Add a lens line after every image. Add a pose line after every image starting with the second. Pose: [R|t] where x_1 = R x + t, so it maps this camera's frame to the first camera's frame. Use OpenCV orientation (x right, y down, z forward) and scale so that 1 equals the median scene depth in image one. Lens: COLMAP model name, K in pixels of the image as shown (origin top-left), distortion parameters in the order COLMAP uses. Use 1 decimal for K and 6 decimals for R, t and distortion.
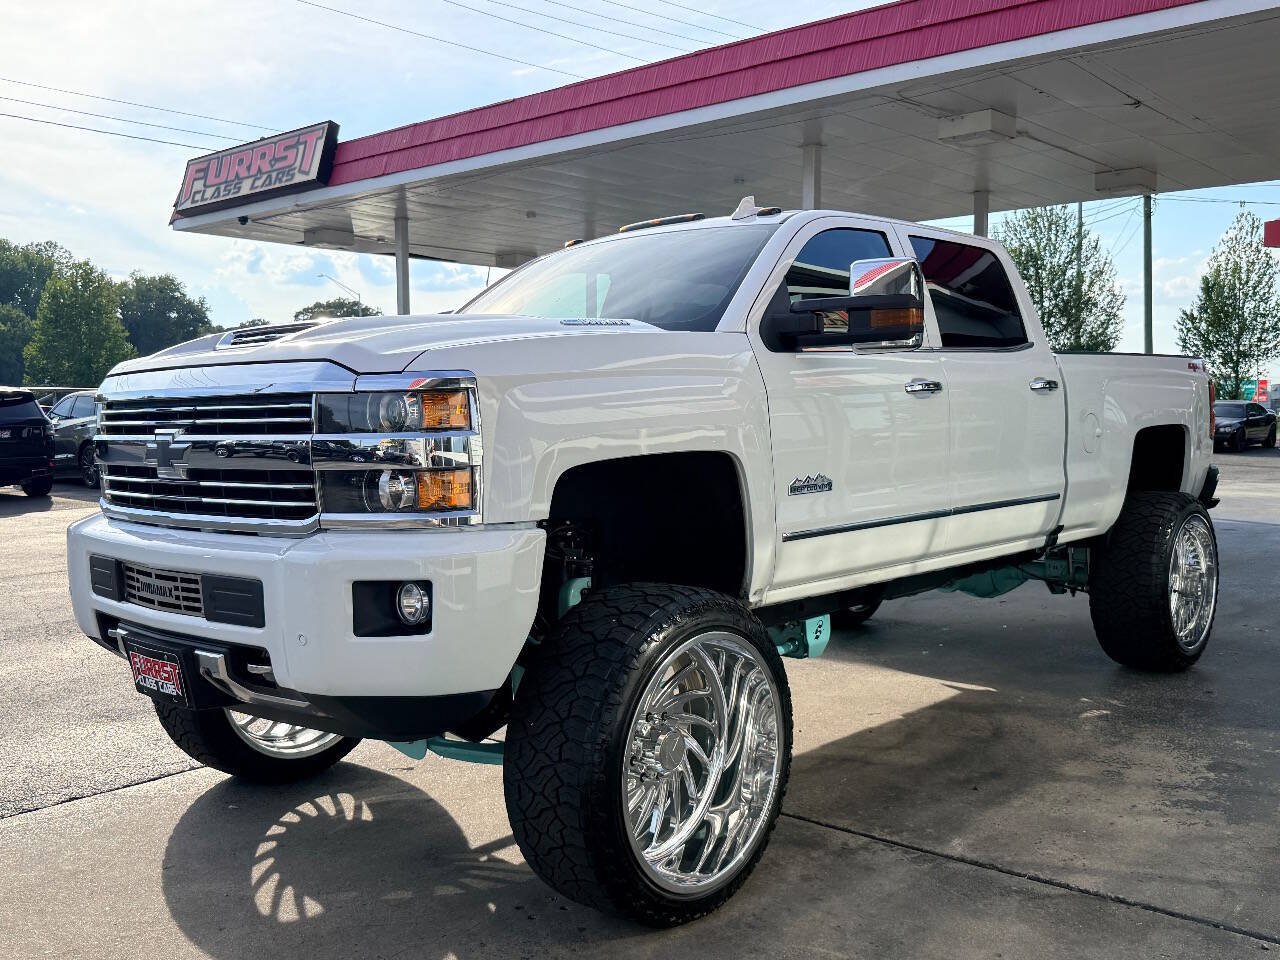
lens RADIAL K [[1202.4, 0, 640.4], [0, 1202.4, 481.2], [0, 0, 1]] dist [0.026396, 0.000000]
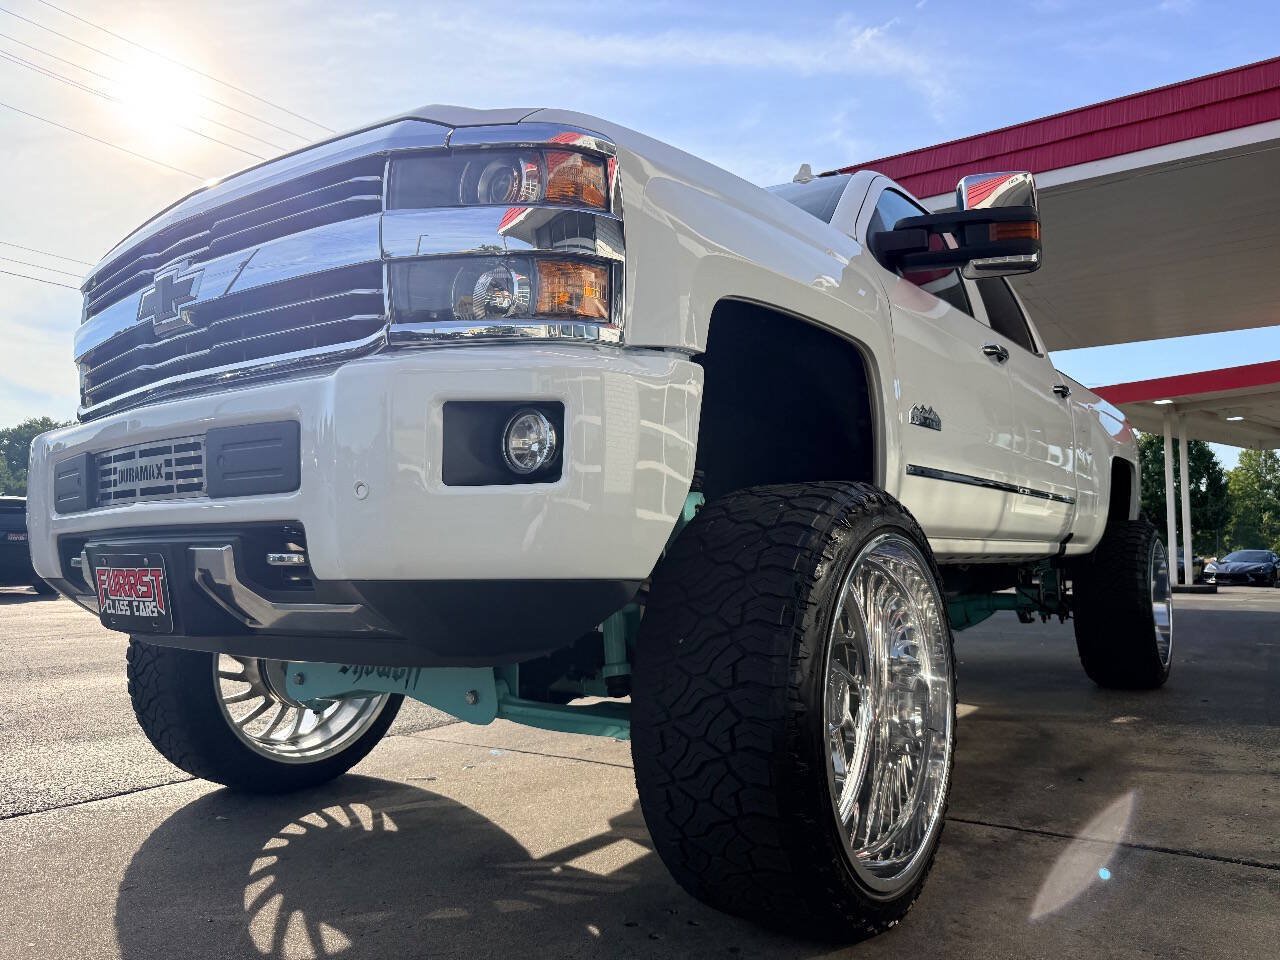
lens RADIAL K [[941.0, 0, 637.4], [0, 941.0, 482.7], [0, 0, 1]] dist [0.000052, -0.003357]
pose [[0.995743, 0.012645, 0.091305, -0.155708], [-0.000134, 0.990743, -0.135749, 0.172492], [-0.092176, 0.135159, 0.986527, 0.419064]]
